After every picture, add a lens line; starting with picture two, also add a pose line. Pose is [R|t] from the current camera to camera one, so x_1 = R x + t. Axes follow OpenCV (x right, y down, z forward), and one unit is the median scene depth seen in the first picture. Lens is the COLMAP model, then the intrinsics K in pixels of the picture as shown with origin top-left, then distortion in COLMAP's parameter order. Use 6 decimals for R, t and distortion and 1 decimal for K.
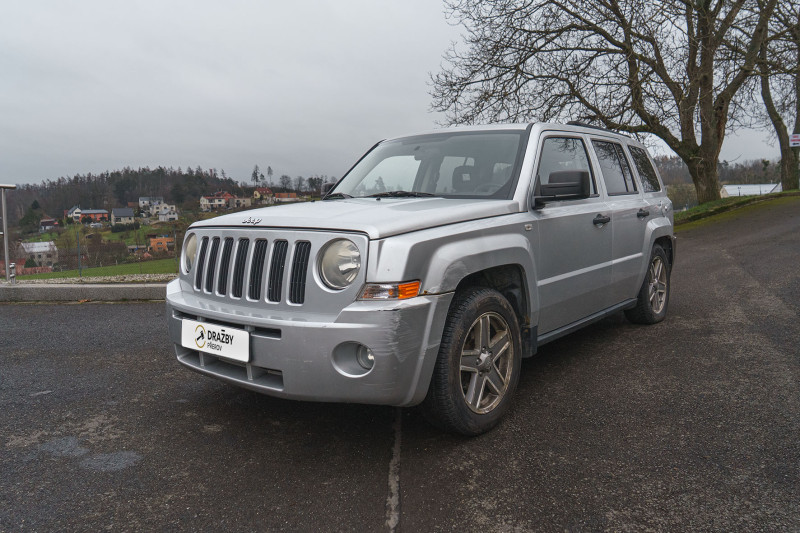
lens RADIAL K [[703.4, 0, 430.3], [0, 703.4, 215.5], [0, 0, 1]] dist [0.003967, -0.006525]
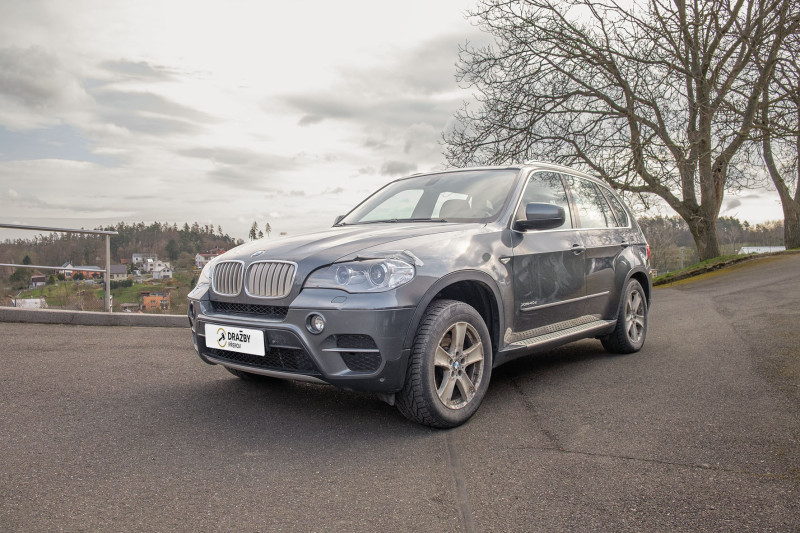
lens RADIAL K [[896.2, 0, 404.5], [0, 896.2, 242.0], [0, 0, 1]] dist [-0.013746, -0.007140]
pose [[0.999735, 0.011249, -0.020088, -0.027088], [-0.012383, 0.998282, -0.057271, 0.035429], [0.019409, 0.057505, 0.998157, -0.320993]]
